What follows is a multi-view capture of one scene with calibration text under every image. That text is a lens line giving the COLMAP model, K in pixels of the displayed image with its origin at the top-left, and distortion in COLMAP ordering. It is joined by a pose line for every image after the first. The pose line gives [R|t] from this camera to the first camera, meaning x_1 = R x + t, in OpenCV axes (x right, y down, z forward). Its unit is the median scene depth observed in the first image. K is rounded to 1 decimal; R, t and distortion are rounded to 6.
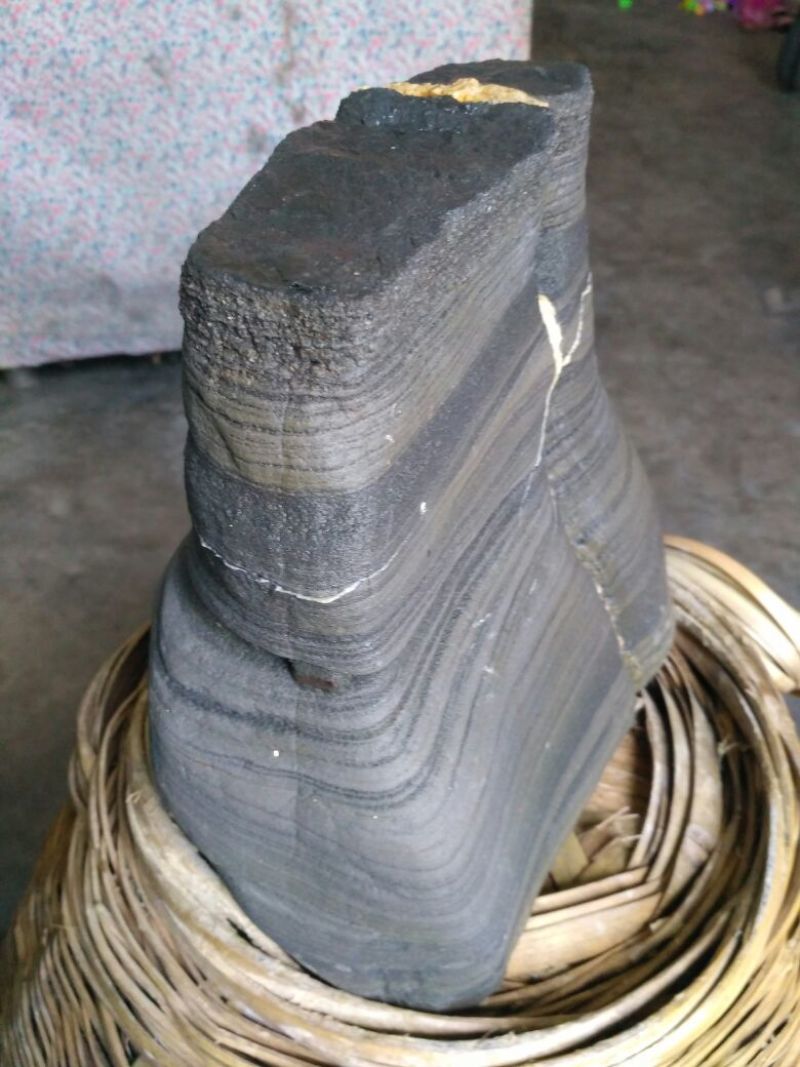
lens RADIAL K [[977.0, 0, 400.0], [0, 977.0, 533.5], [0, 0, 1]] dist [0.009077, -0.129855]
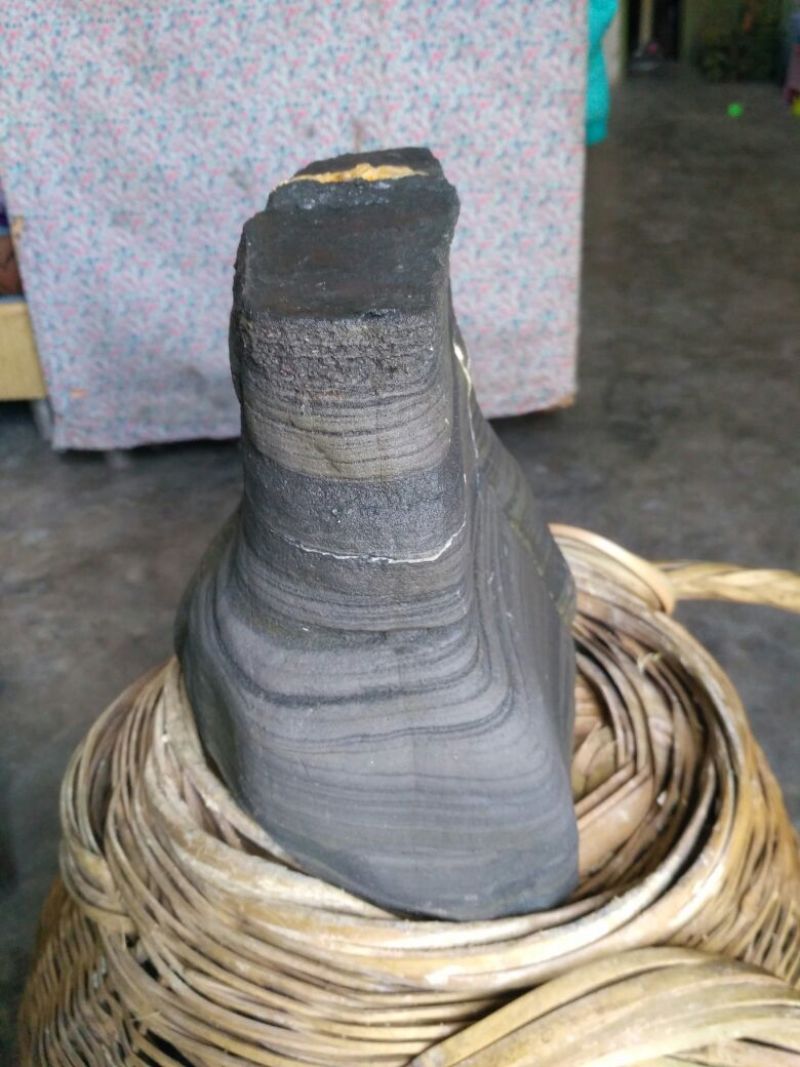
lens RADIAL K [[977.0, 0, 400.0], [0, 977.0, 533.5], [0, 0, 1]] dist [0.009077, -0.129855]
pose [[0.918623, -0.240766, 0.313310, -0.477592], [0.275051, 0.958910, -0.069566, 0.109214], [-0.283687, 0.150081, 0.947099, -0.163614]]
